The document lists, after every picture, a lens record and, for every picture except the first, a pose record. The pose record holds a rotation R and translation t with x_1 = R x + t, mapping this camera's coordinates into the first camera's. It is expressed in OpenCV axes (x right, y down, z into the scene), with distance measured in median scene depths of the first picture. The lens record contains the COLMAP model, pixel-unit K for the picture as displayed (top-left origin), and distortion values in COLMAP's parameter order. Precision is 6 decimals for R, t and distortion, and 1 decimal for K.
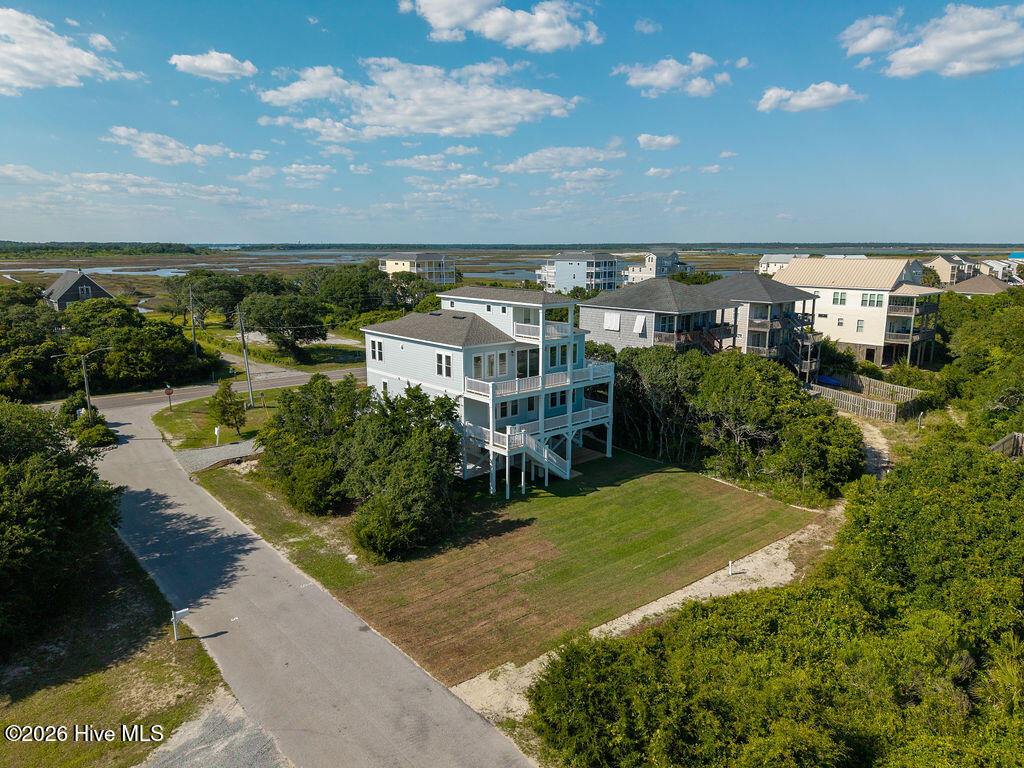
lens RADIAL K [[680.4, 0, 512.0], [0, 680.4, 384.0], [0, 0, 1]] dist [0.002621, -0.004959]
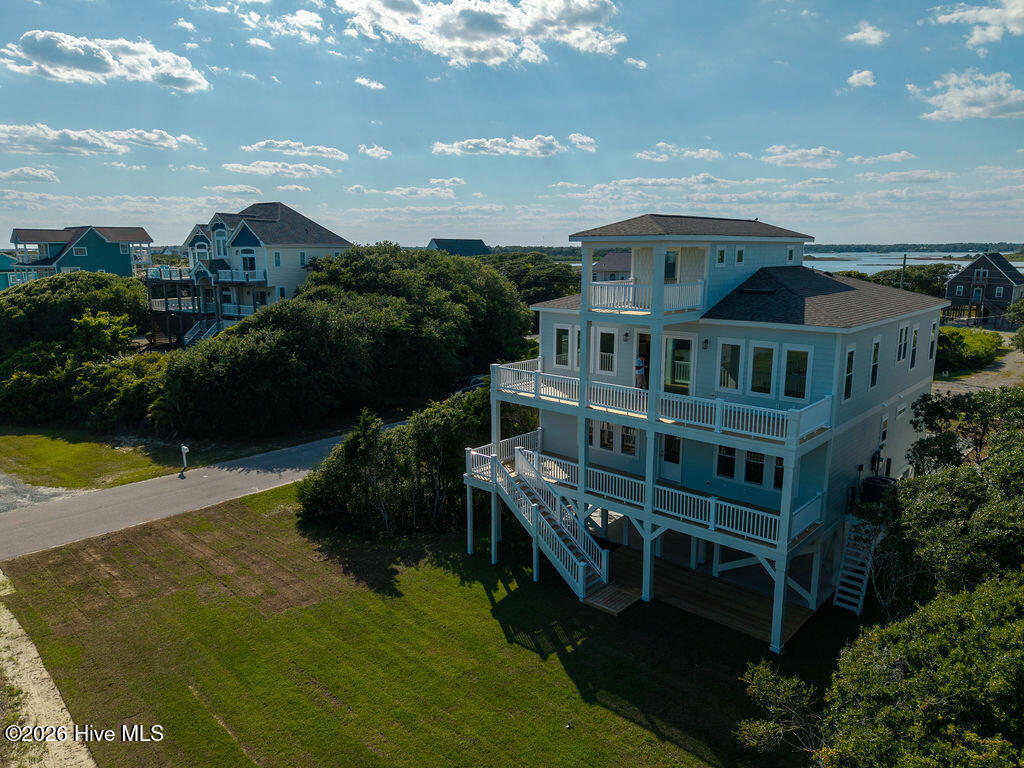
lens RADIAL K [[680.4, 0, 512.0], [0, 680.4, 384.0], [0, 0, 1]] dist [0.002621, -0.004959]
pose [[0.082610, 0.188371, -0.978617, 0.554590], [-0.197997, 0.965501, 0.169132, -0.084264], [0.976715, 0.179791, 0.117057, 0.979286]]
